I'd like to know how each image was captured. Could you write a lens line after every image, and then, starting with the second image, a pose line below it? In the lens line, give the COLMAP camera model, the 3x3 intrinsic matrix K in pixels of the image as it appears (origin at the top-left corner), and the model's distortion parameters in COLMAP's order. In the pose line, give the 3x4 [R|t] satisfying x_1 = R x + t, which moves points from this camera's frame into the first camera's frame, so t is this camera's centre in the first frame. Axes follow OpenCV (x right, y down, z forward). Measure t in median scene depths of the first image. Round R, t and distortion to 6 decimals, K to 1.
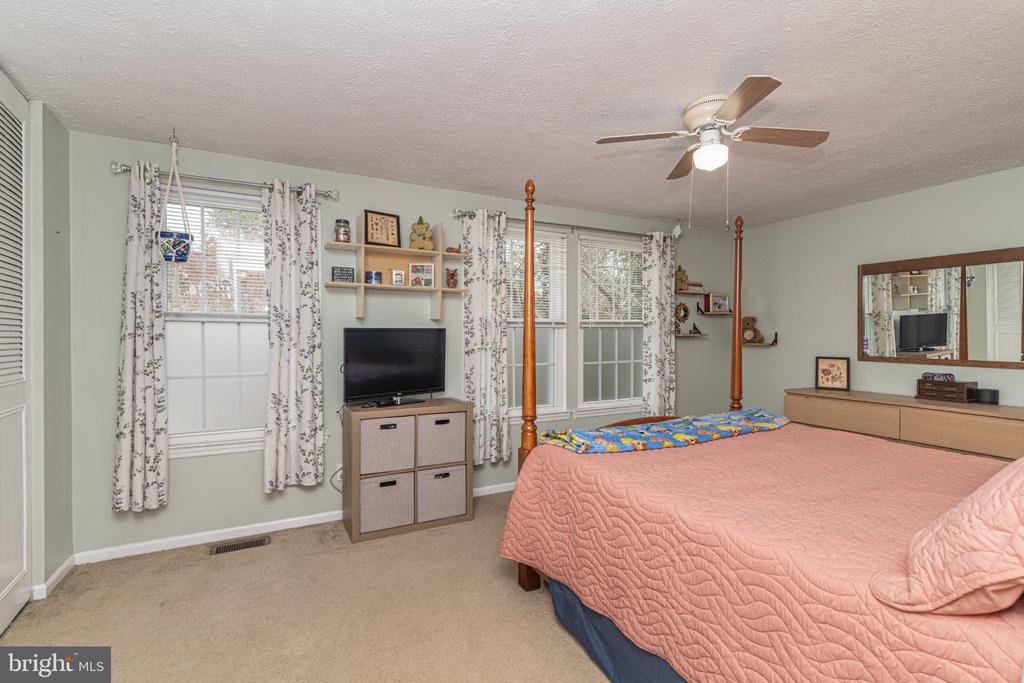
lens RADIAL K [[457.9, 0, 512.0], [0, 457.9, 341.5], [0, 0, 1]] dist [0.000076, 0.000229]
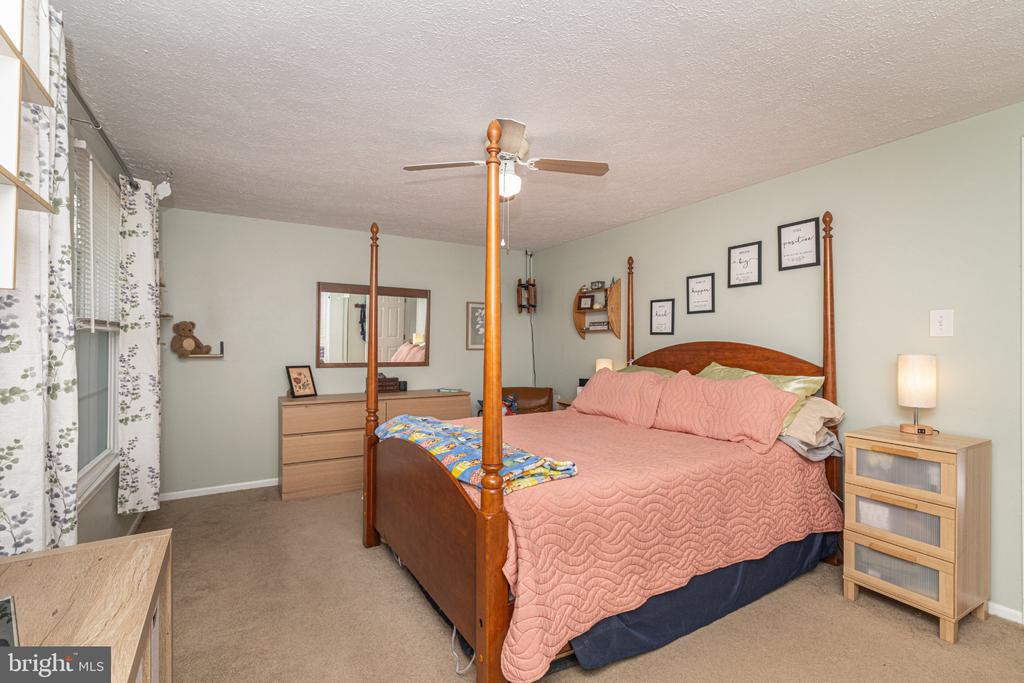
lens RADIAL K [[457.9, 0, 512.0], [0, 457.9, 341.5], [0, 0, 1]] dist [0.000076, 0.000229]
pose [[-0.063989, 0.007429, 0.997923, -0.381221], [0.012573, 0.999899, -0.006637, -0.008394], [-0.997871, 0.012122, -0.064076, 0.600251]]
